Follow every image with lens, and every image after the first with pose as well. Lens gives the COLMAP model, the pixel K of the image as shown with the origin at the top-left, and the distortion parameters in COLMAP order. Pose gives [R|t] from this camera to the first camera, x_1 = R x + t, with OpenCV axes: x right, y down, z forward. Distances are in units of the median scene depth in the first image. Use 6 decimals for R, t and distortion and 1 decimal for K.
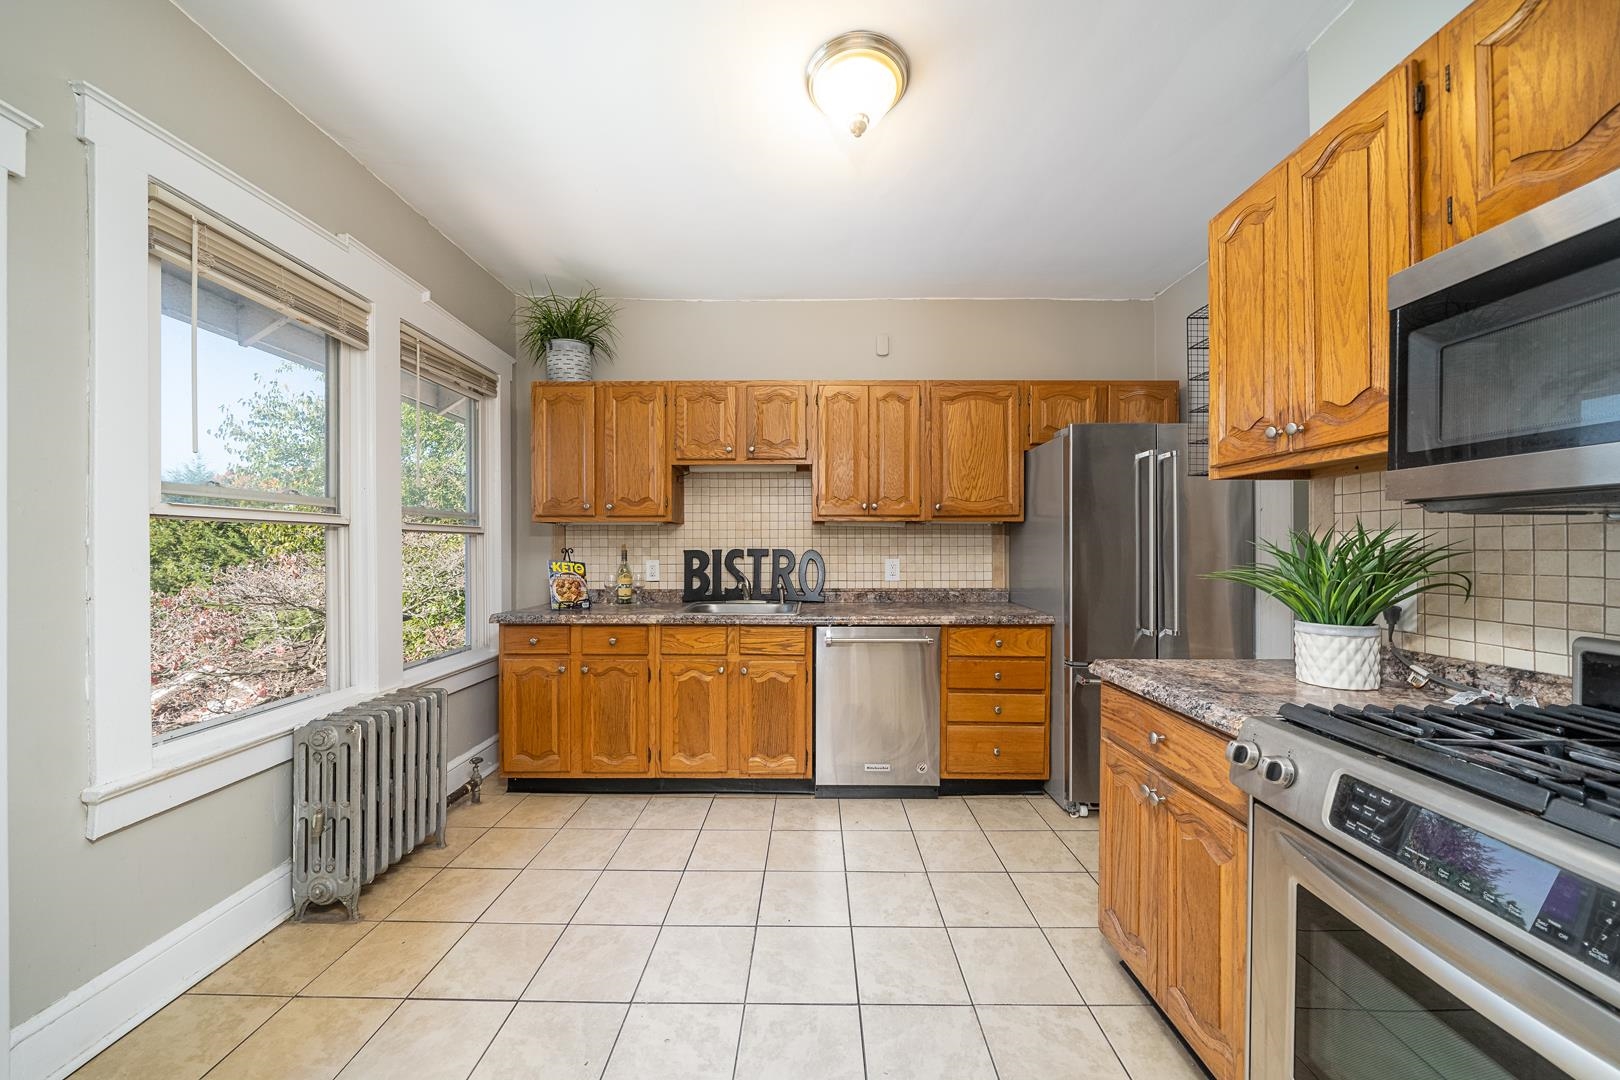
lens RADIAL K [[569.6, 0, 822.8], [0, 569.6, 545.2], [0, 0, 1]] dist [-0.009907, 0.000061]
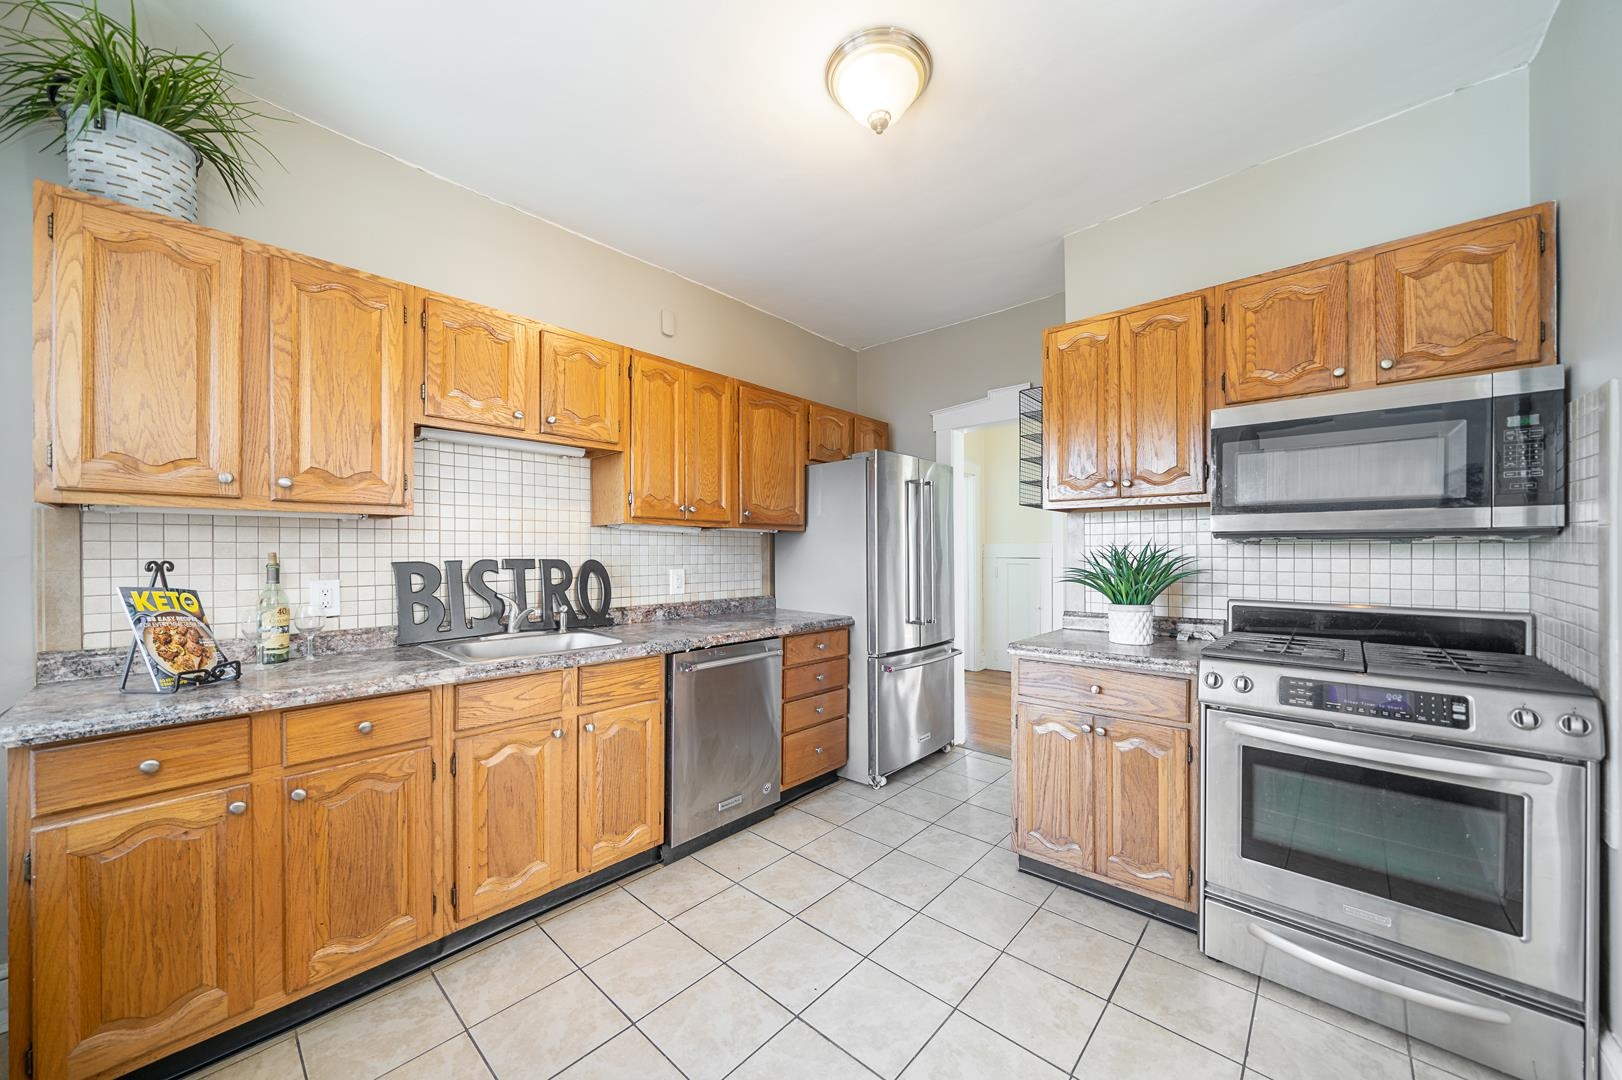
lens RADIAL K [[570.3, 0, 873.6], [0, 570.3, 549.7], [0, 0, 1]] dist [-0.009907, 0.000061]
pose [[0.648446, 0.004532, 0.761247, -0.386485], [-0.002444, 0.999990, -0.003871, -0.003460], [-0.761257, 0.000650, 0.648450, 0.216341]]
